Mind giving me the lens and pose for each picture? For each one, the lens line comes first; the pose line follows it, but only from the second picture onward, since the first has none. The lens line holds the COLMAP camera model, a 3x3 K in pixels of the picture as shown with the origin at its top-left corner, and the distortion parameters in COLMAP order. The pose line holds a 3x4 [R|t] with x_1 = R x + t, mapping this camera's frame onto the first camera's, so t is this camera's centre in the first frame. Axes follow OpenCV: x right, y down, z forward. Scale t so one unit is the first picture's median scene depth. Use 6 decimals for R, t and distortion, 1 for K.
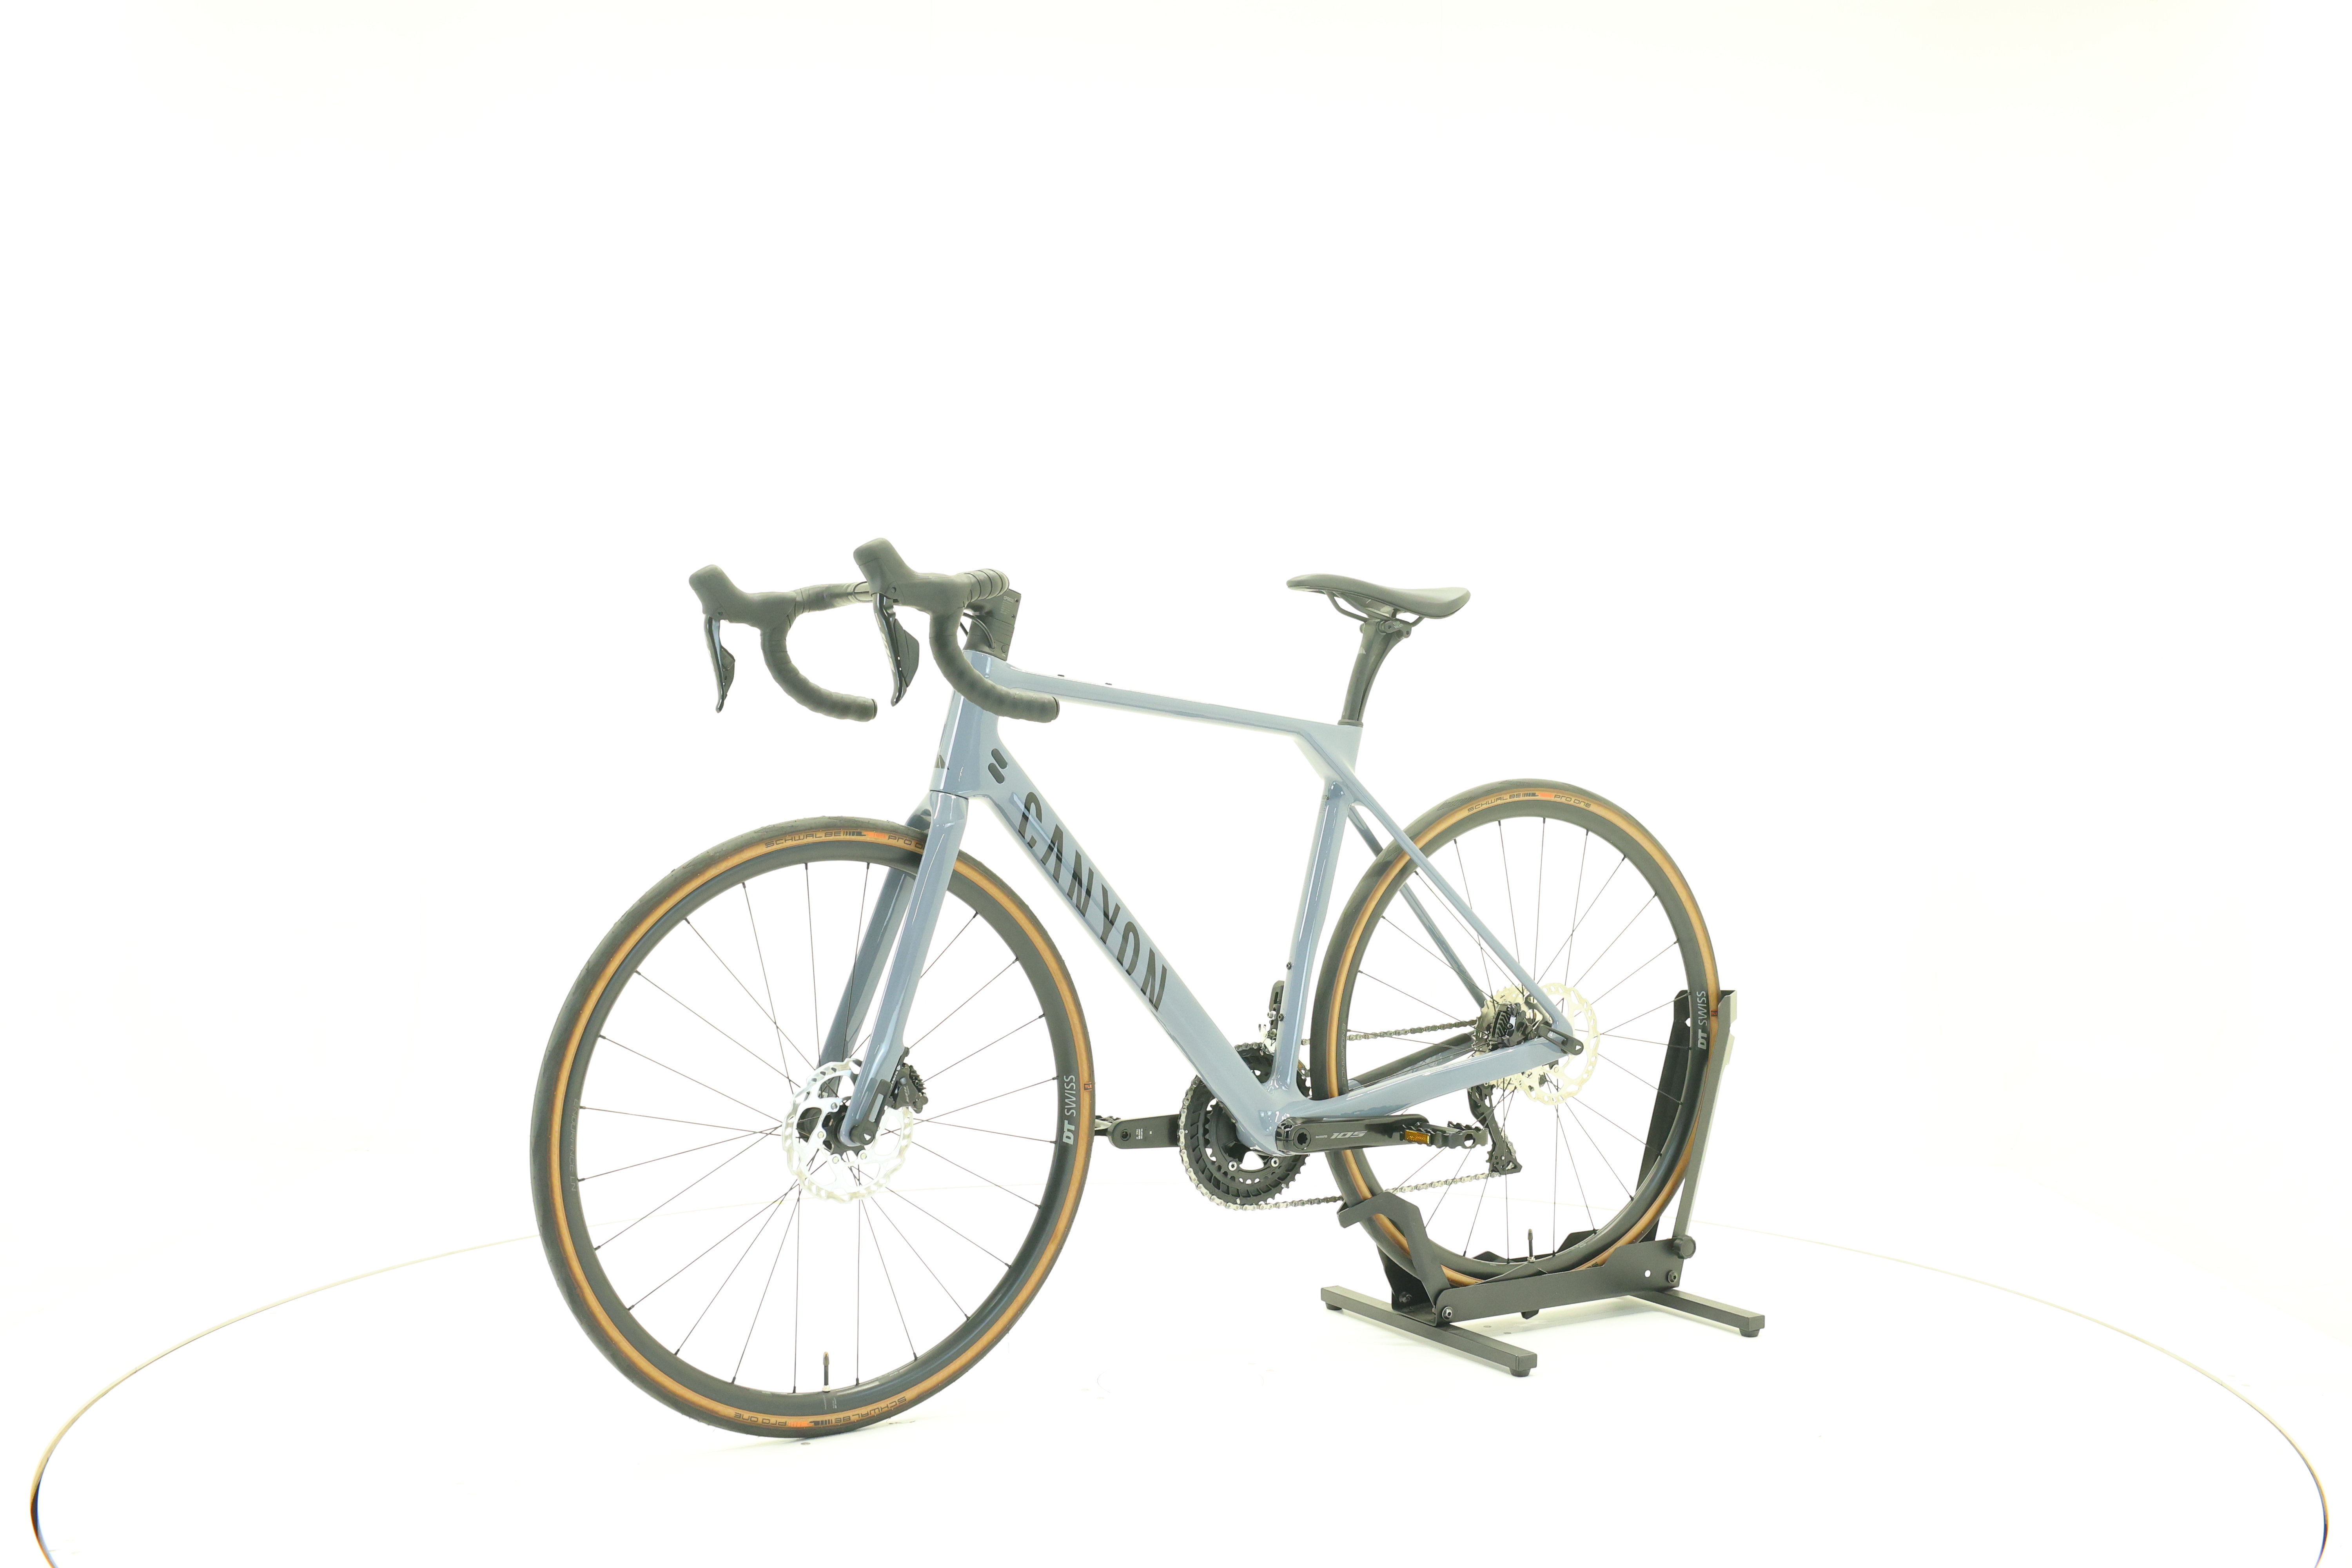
lens RADIAL K [[2475.9, 0, 1176.0], [0, 2475.9, 784.0], [0, 0, 1]] dist [0.003051, 0.002172]
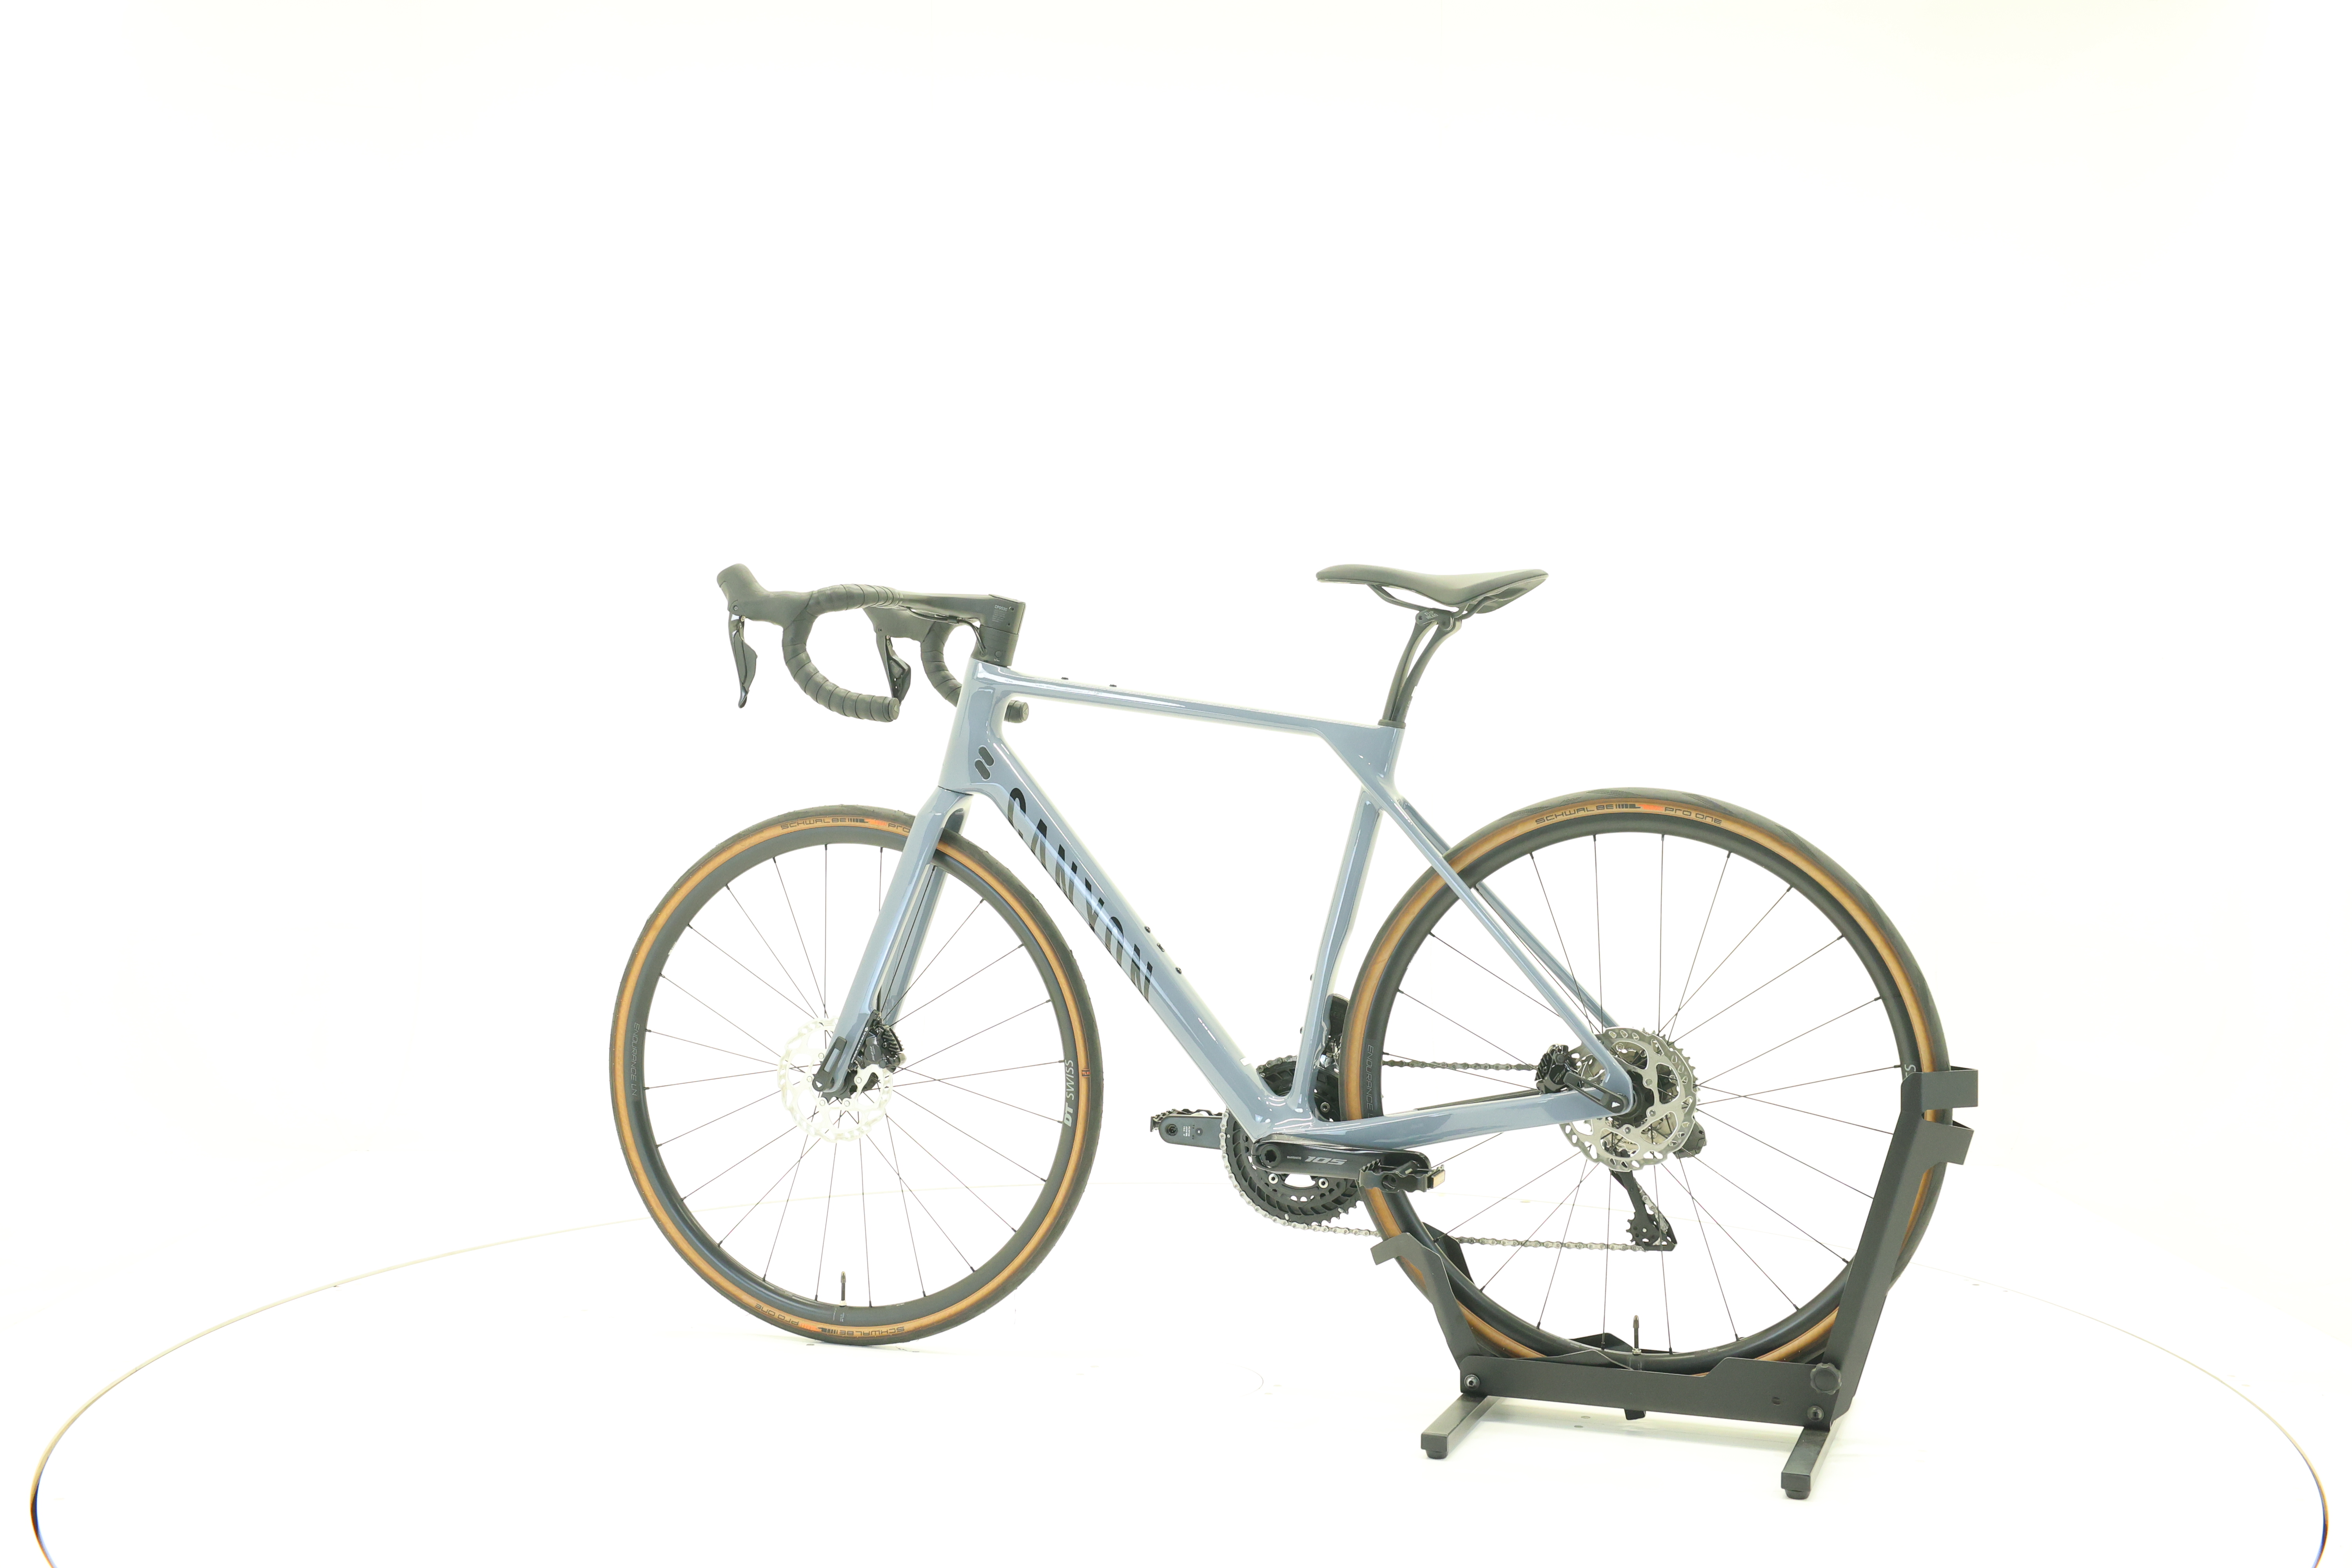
lens RADIAL K [[2475.9, 0, 1176.0], [0, 2475.9, 784.0], [0, 0, 1]] dist [0.003051, 0.002172]
pose [[0.610558, 0.013369, -0.791859, 0.798314], [-0.022365, 0.999750, -0.000366, 0.000371], [0.791656, 0.017933, 0.610704, 0.387715]]
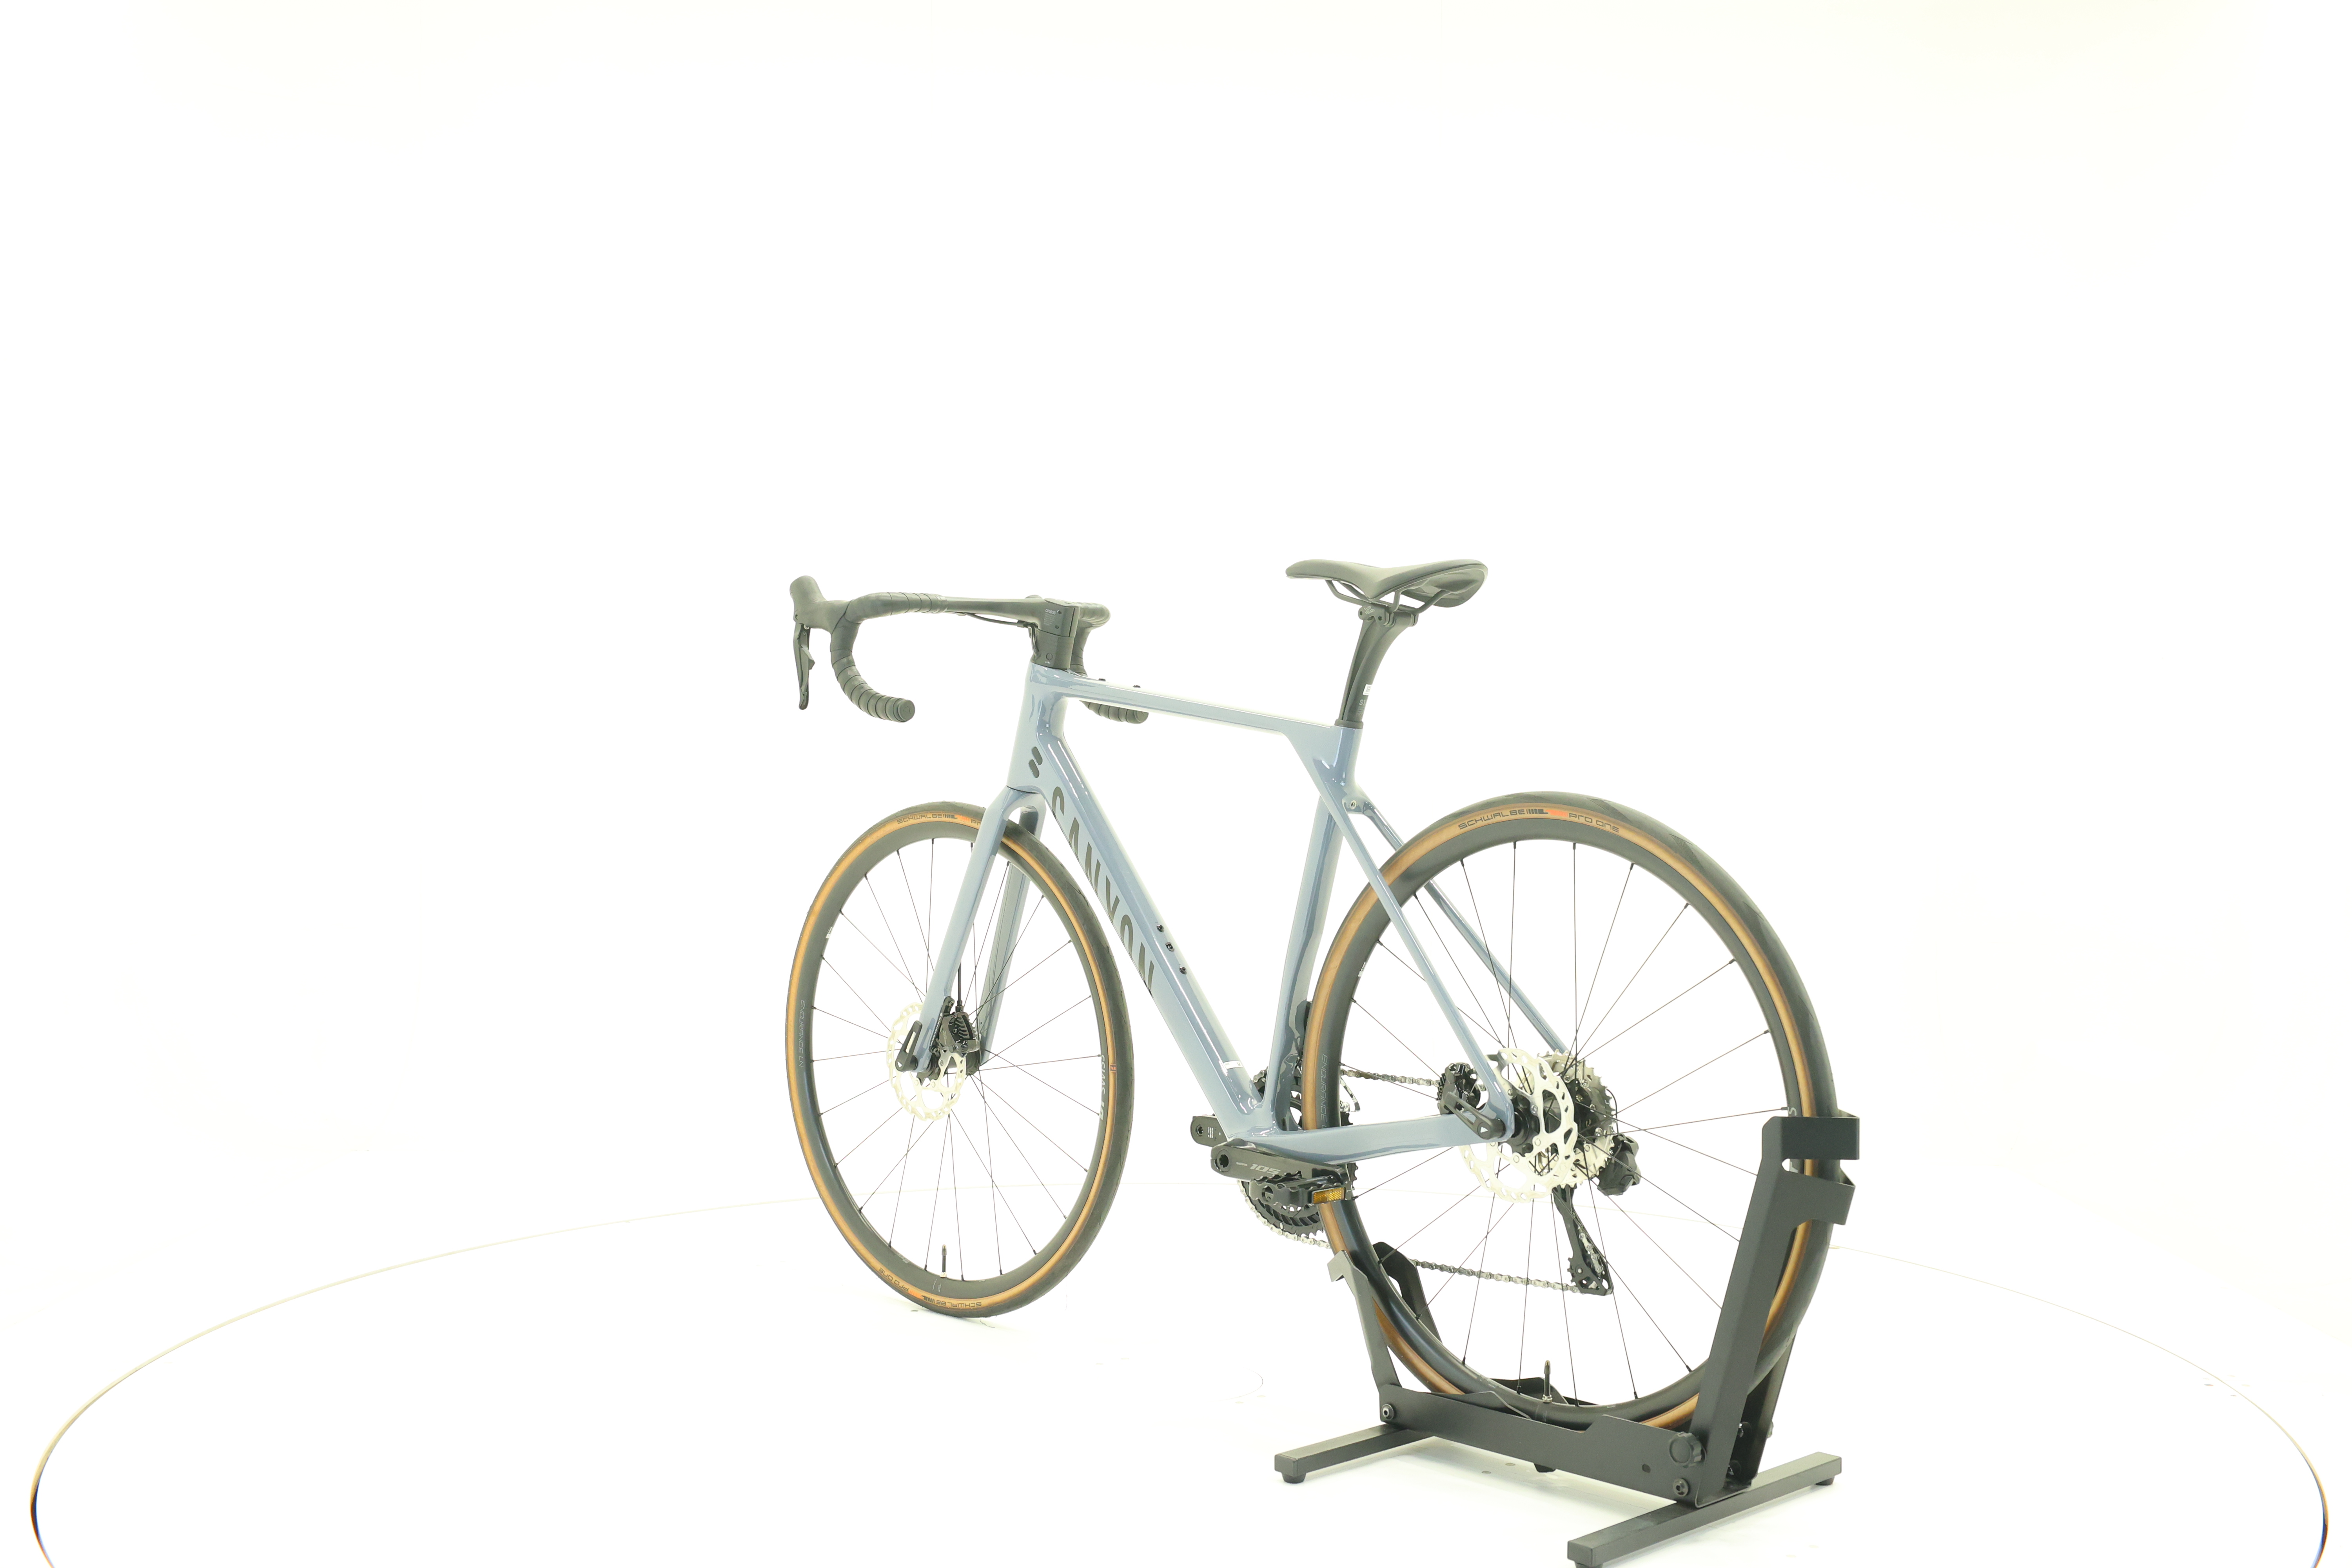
lens RADIAL K [[2475.9, 0, 1176.0], [0, 2475.9, 784.0], [0, 0, 1]] dist [0.003051, 0.002172]
pose [[0.209702, 0.014962, -0.977651, 0.986177], [-0.030457, 0.999498, 0.008763, -0.008727], [0.977291, 0.027938, 0.210053, 0.790565]]
